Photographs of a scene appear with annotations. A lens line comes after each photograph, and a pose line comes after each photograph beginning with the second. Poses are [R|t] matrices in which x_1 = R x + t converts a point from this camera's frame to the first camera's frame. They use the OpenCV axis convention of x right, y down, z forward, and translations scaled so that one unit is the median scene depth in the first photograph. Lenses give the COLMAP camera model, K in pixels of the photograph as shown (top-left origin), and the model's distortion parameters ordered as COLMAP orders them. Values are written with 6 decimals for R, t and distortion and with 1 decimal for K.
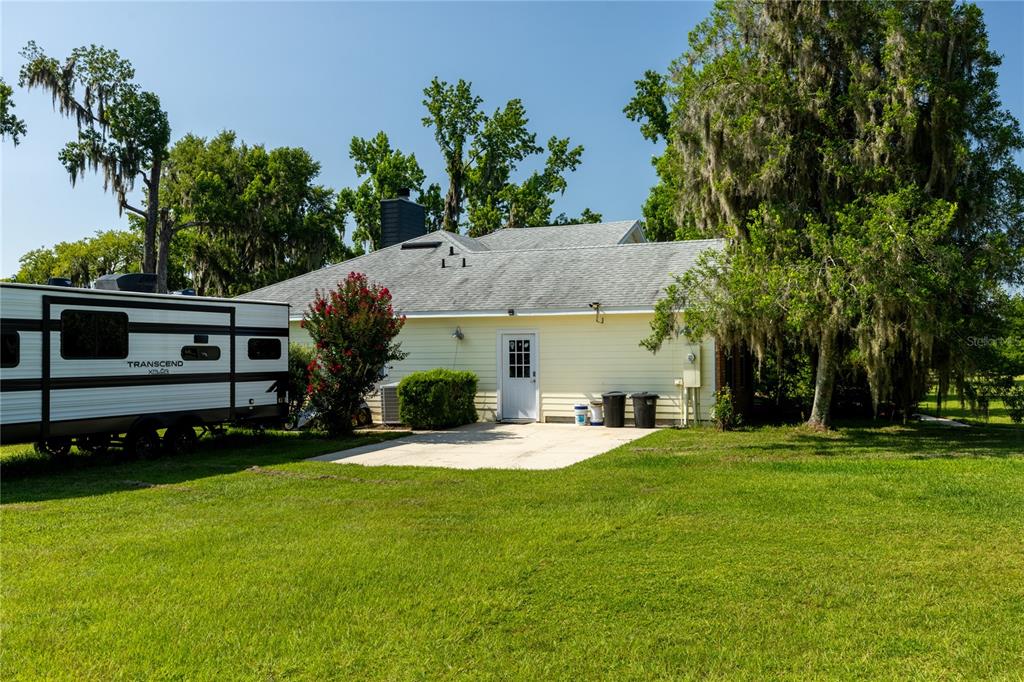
lens RADIAL K [[916.6, 0, 512.0], [0, 916.6, 341.0], [0, 0, 1]] dist [0.004332, 0.008052]
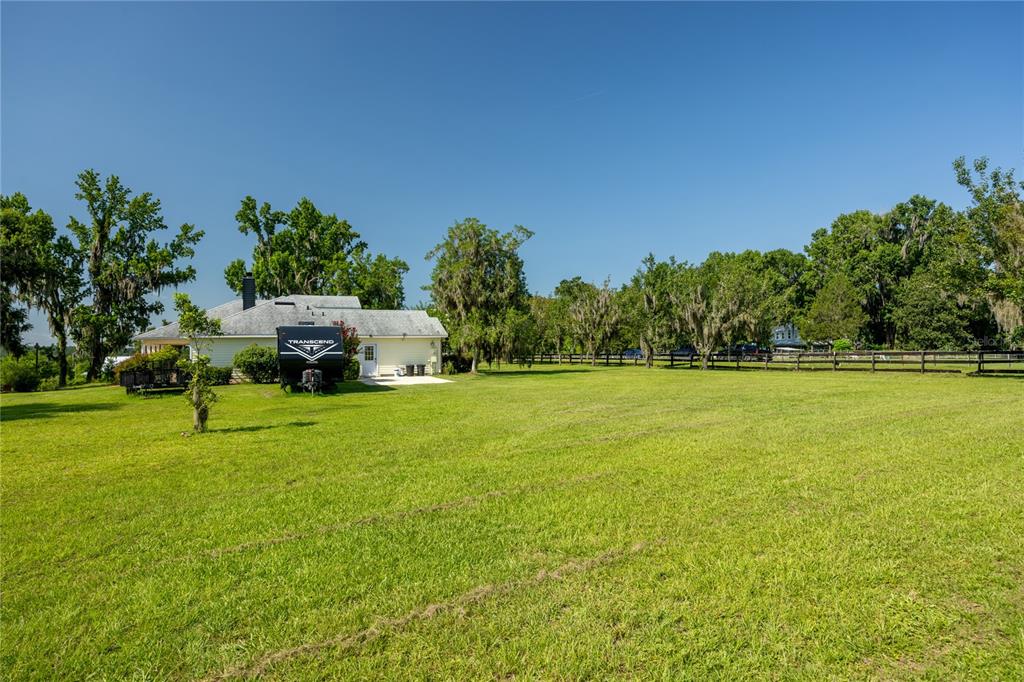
lens RADIAL K [[599.1, 0, 512.0], [0, 599.1, 341.0], [0, 0, 1]] dist [0.001609, 0.000145]
pose [[0.675964, 0.008285, 0.736888, -0.991623], [-0.002517, 0.999957, -0.008934, -0.001811], [-0.736930, 0.004184, 0.675956, -0.479279]]
